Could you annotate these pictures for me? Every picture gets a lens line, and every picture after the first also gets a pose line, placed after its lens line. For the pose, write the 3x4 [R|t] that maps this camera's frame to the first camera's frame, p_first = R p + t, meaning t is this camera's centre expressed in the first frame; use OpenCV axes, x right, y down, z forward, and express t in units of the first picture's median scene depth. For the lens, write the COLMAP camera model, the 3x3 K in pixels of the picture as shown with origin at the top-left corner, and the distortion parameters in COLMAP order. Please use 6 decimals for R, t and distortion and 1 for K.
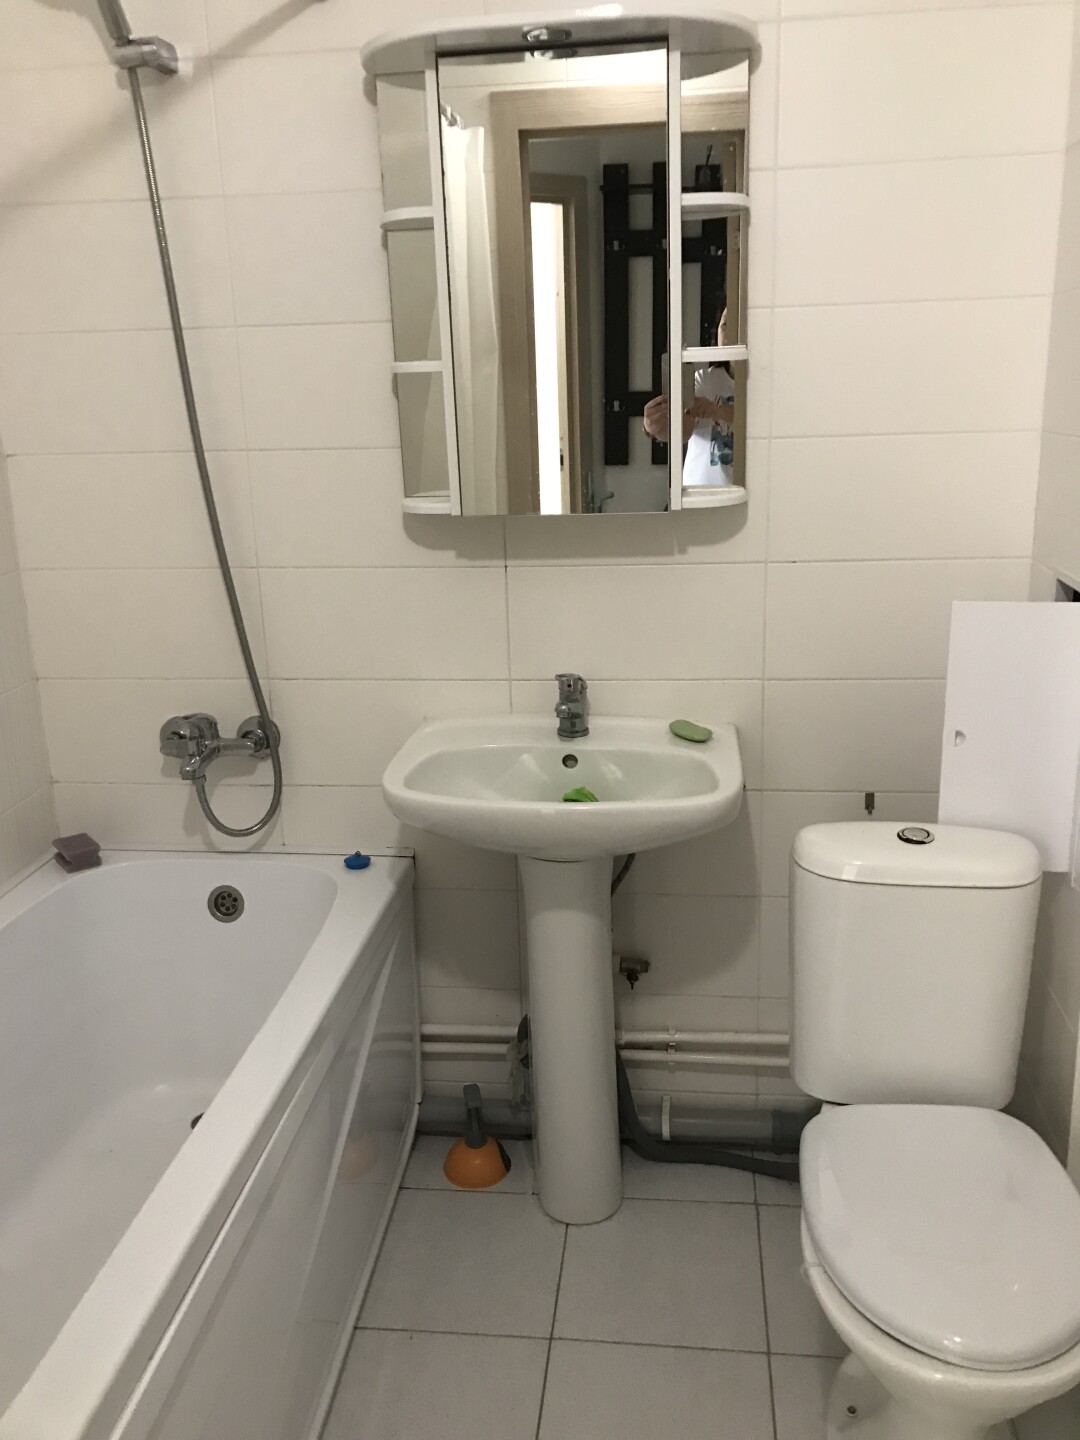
lens RADIAL K [[1171.6, 0, 546.4], [0, 1171.6, 702.5], [0, 0, 1]] dist [0.022546, -0.020025]
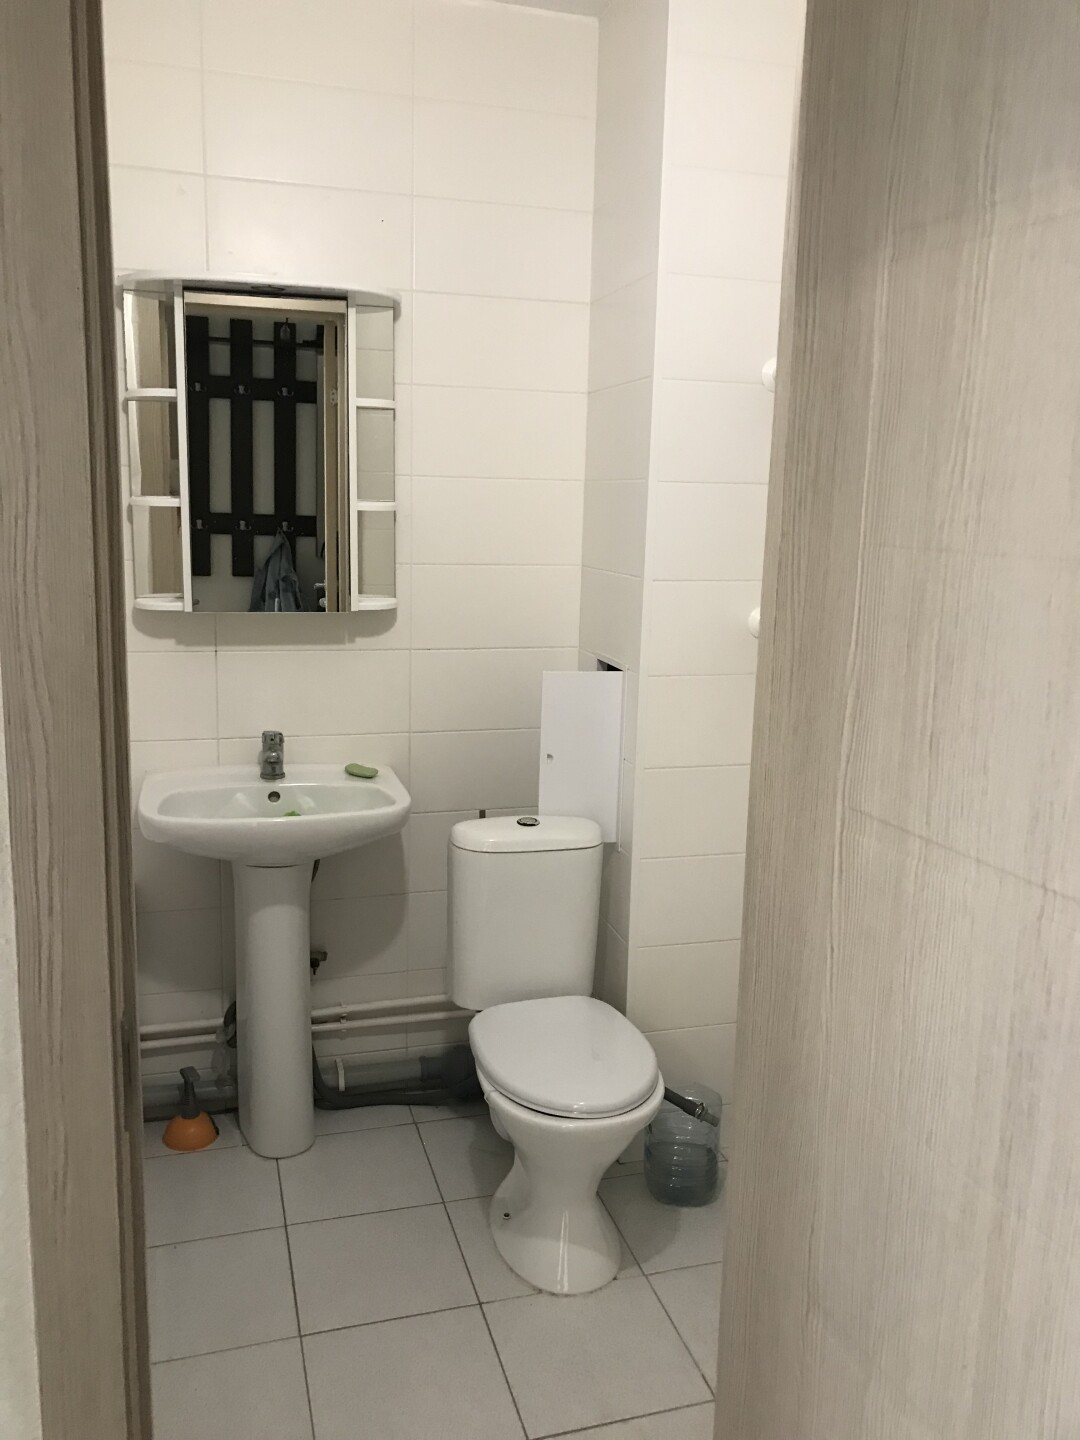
lens RADIAL K [[1171.6, 0, 544.7], [0, 1171.6, 724.7], [0, 0, 1]] dist [0.022546, -0.020025]
pose [[0.915309, -0.021653, 0.402171, -0.234264], [0.052564, 0.996435, -0.065982, 0.073636], [-0.399309, 0.081534, 0.913184, -0.352982]]
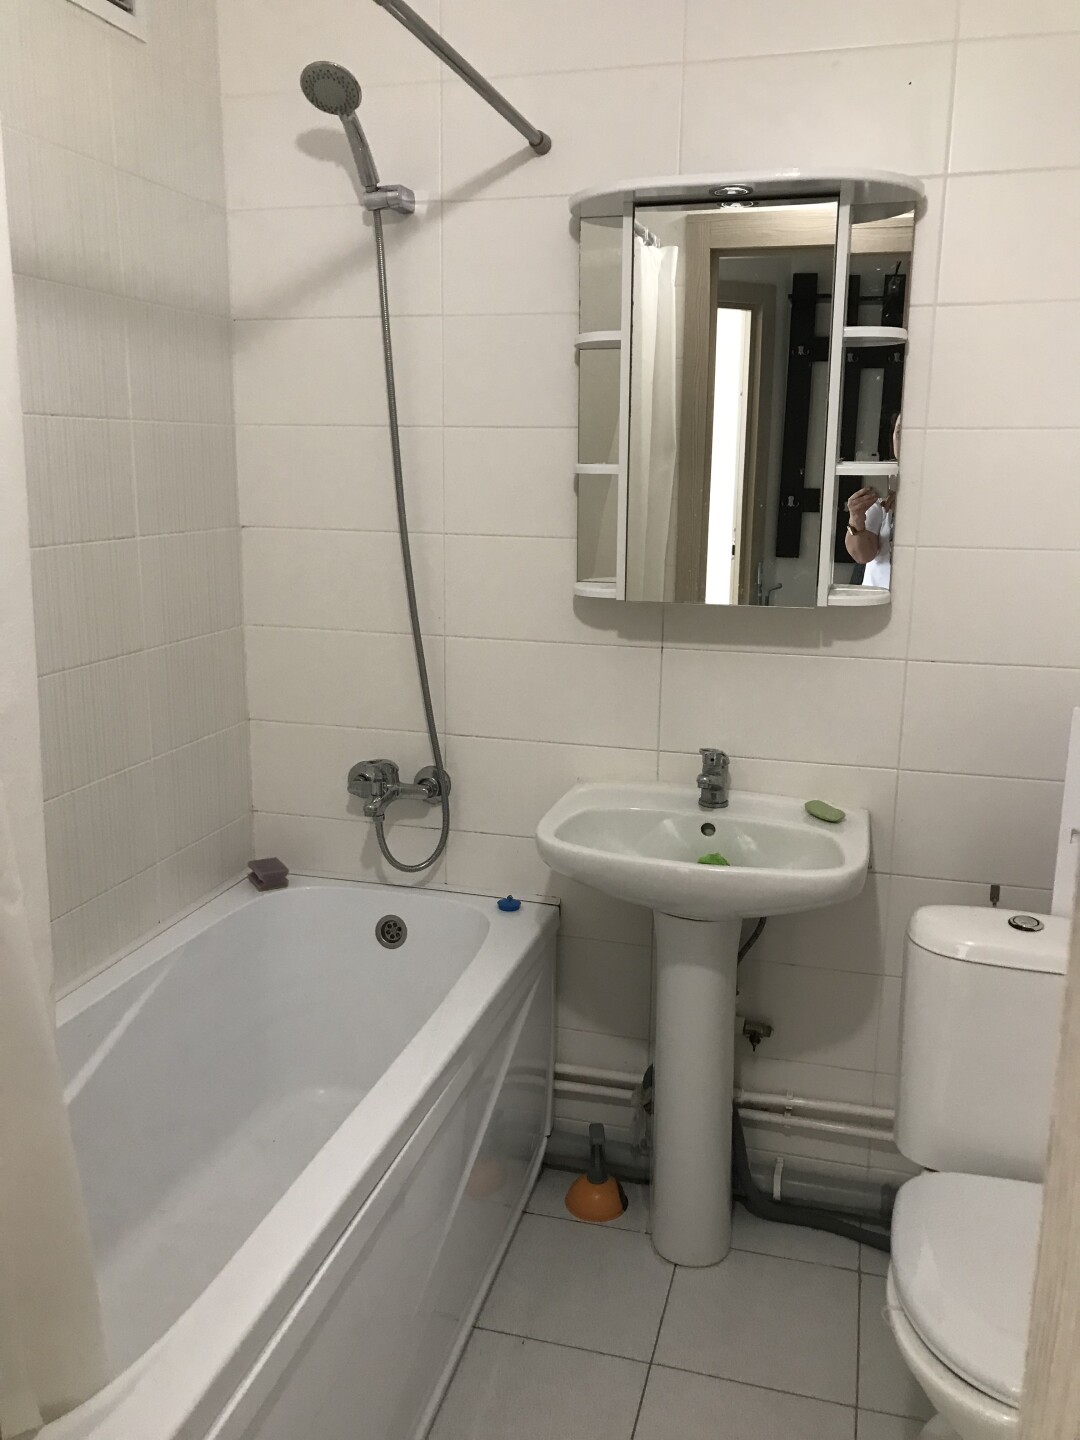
lens RADIAL K [[1171.6, 0, 551.0], [0, 1171.6, 721.1], [0, 0, 1]] dist [0.022546, -0.020025]
pose [[0.987973, 0.072240, -0.136717, 0.017244], [-0.079217, 0.995782, -0.046294, 0.011734], [0.132796, 0.056568, 0.989528, -0.103873]]
